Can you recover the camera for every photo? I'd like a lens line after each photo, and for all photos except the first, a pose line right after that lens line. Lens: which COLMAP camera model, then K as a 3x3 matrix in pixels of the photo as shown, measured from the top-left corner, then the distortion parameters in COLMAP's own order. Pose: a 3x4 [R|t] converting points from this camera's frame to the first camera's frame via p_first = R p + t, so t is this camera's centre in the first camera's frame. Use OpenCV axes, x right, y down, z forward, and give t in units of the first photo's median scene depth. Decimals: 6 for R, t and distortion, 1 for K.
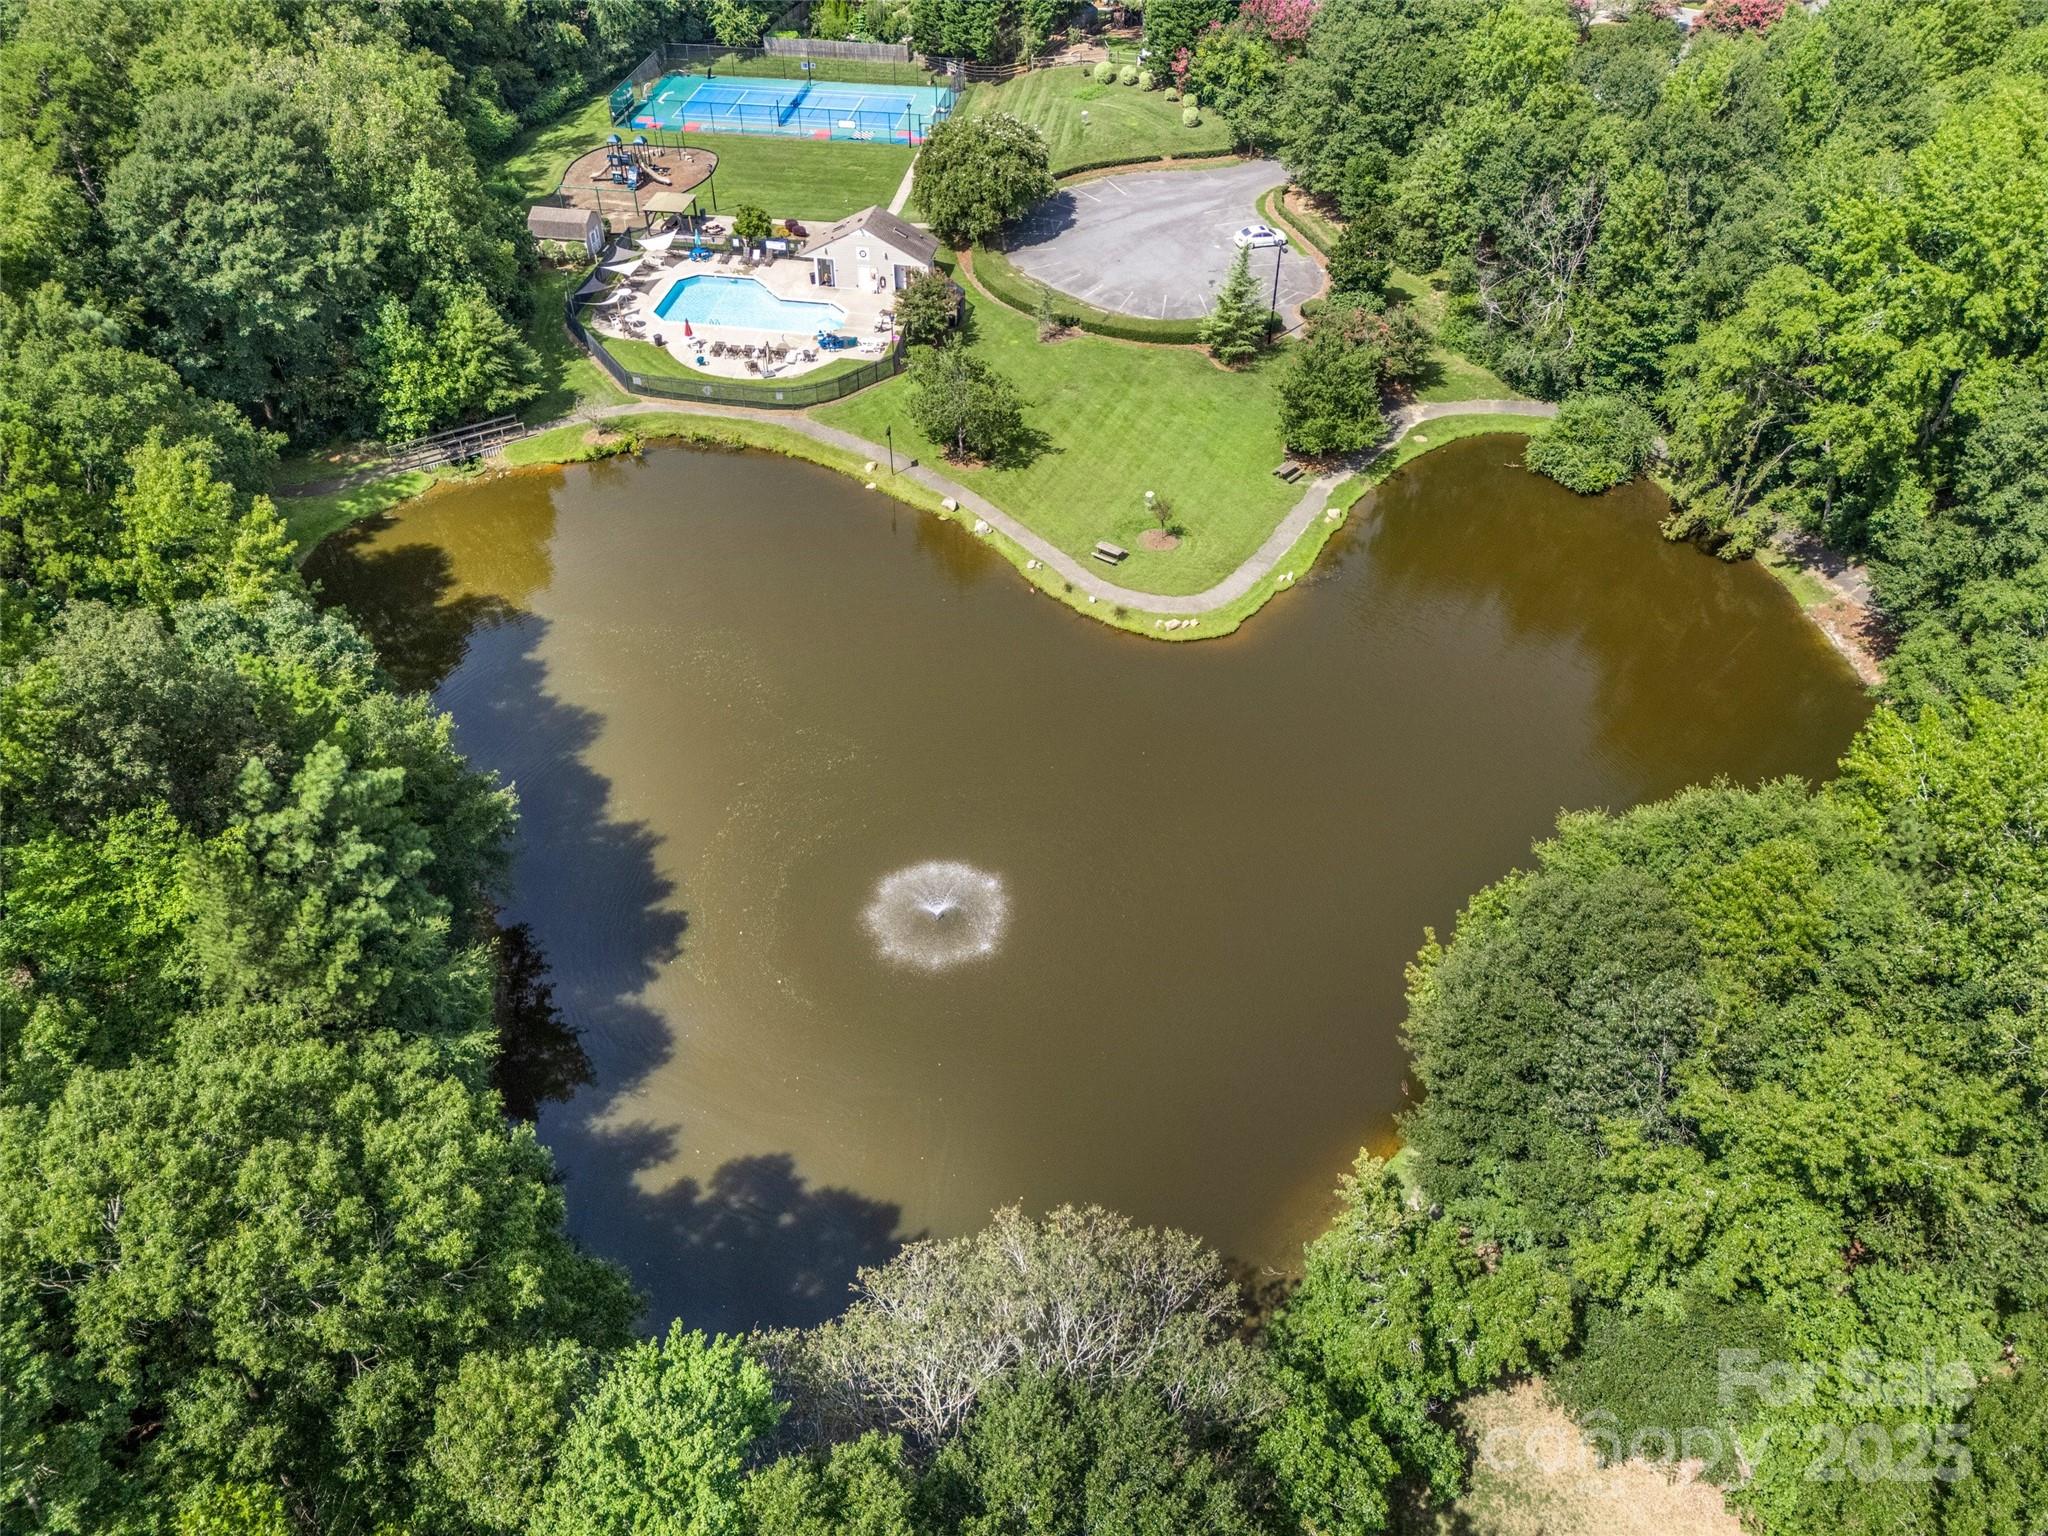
lens RADIAL K [[1496.4, 0, 1012.5], [0, 1496.4, 774.9], [0, 0, 1]] dist [0.047736, -0.022174]
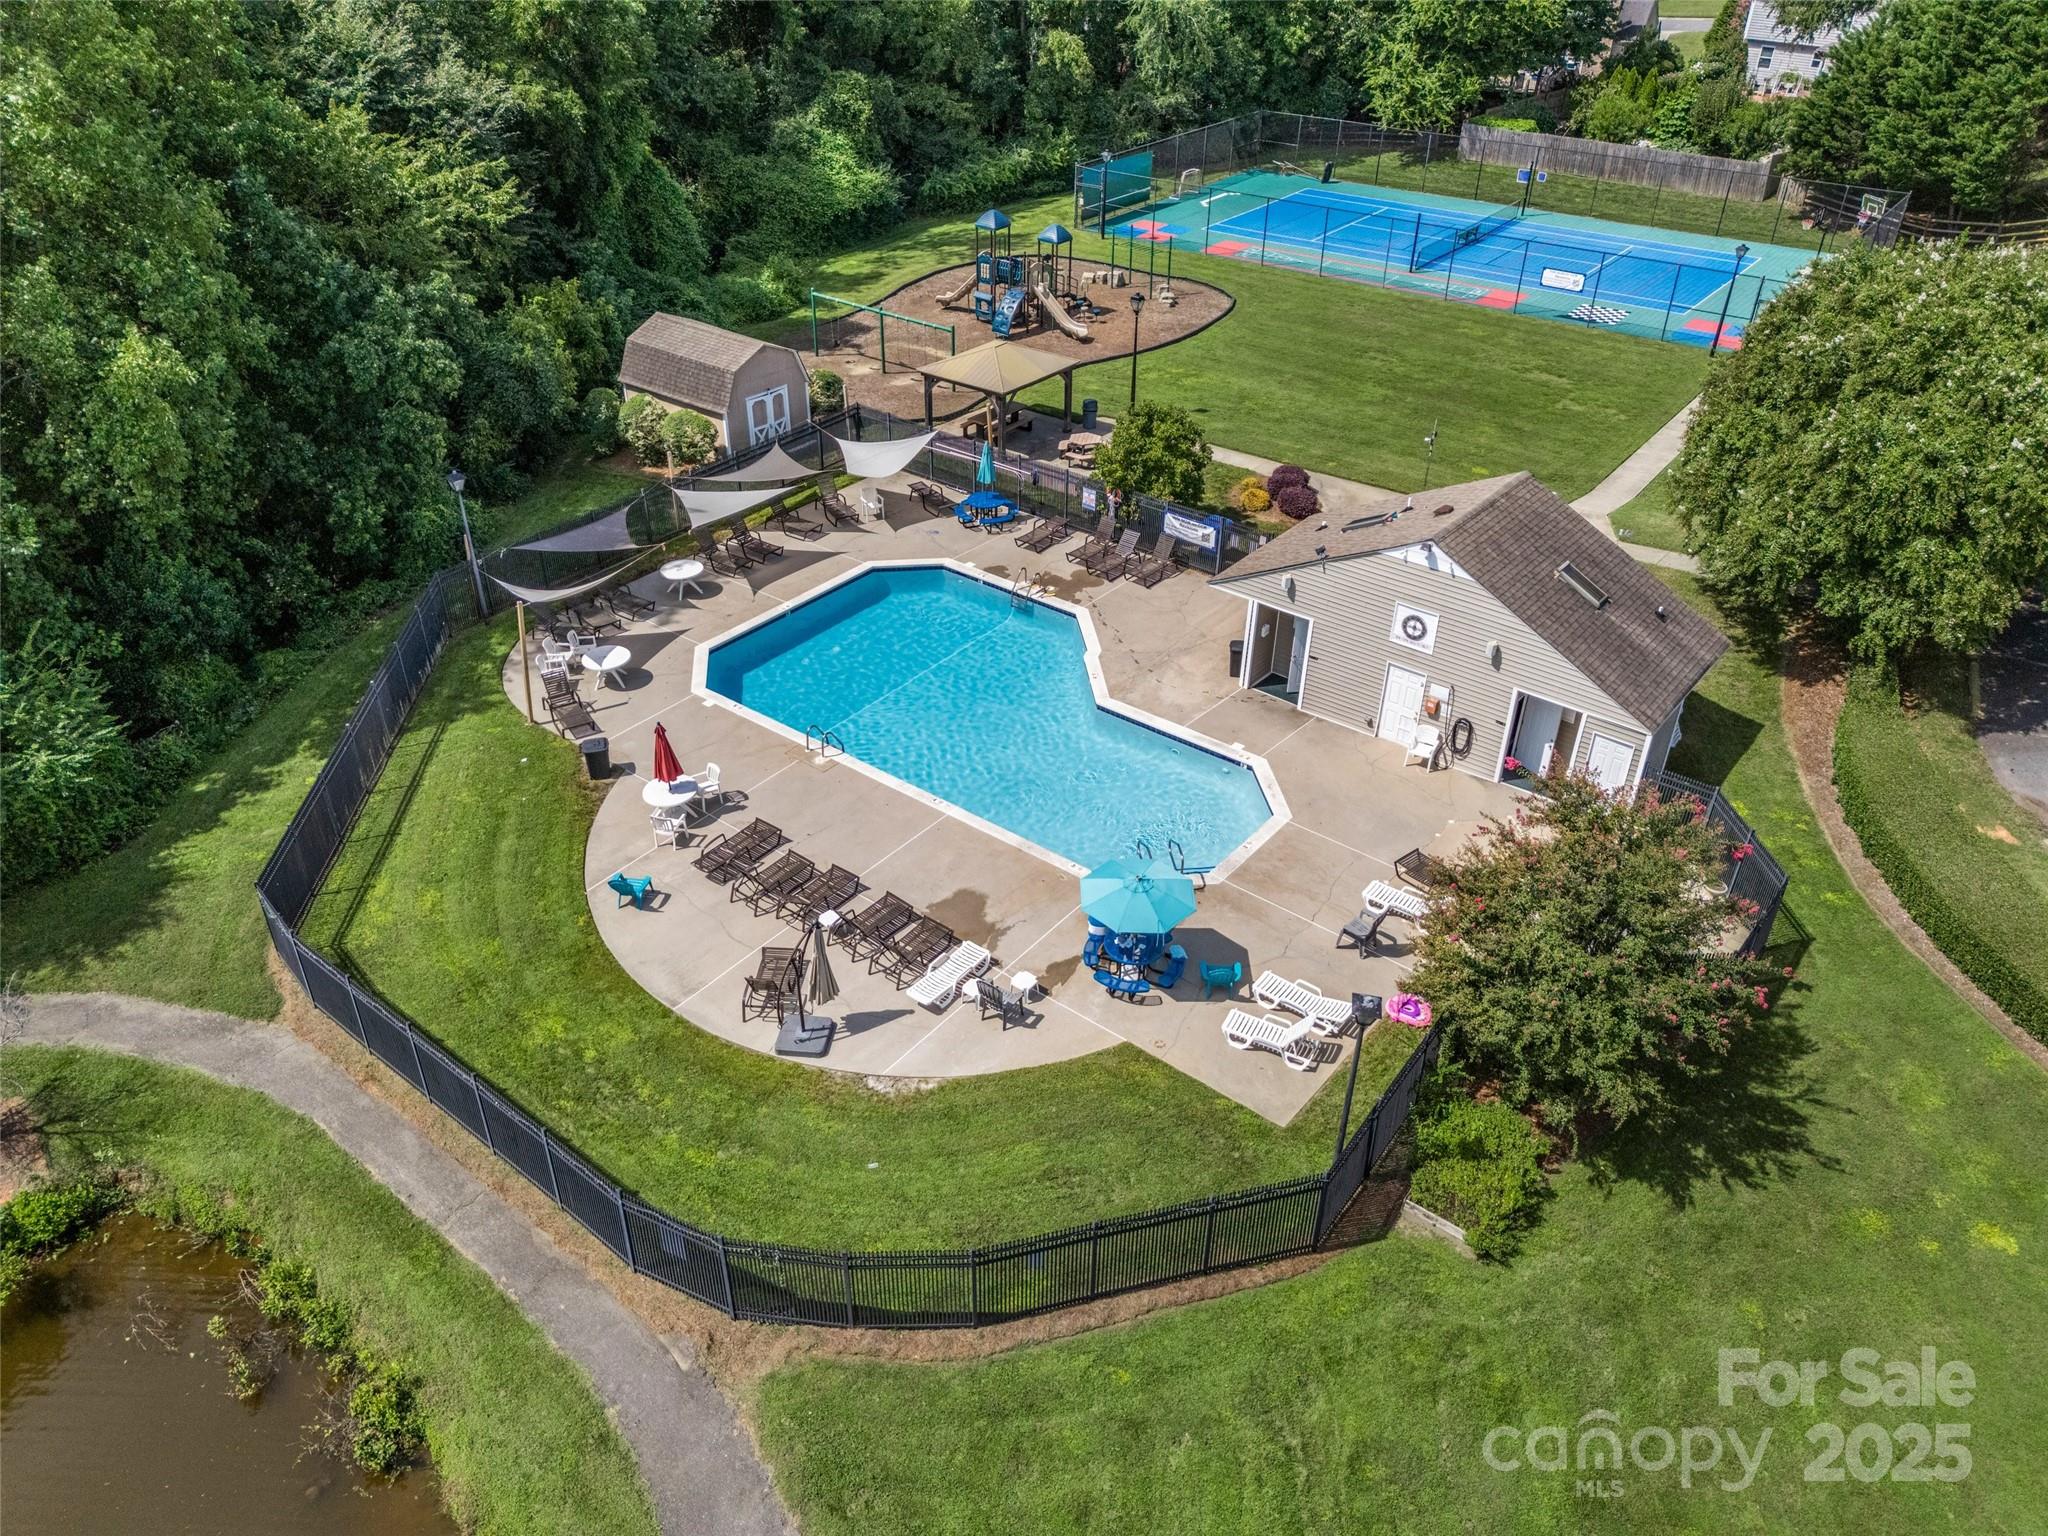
lens RADIAL K [[1496.4, 0, 1026.4], [0, 1496.4, 762.9], [0, 0, 1]] dist [0.047736, -0.022174]
pose [[0.874903, 0.269340, -0.402493, -0.042978], [-0.324970, 0.942701, -0.075554, -0.267269], [0.359081, 0.196901, 0.912300, 0.698884]]
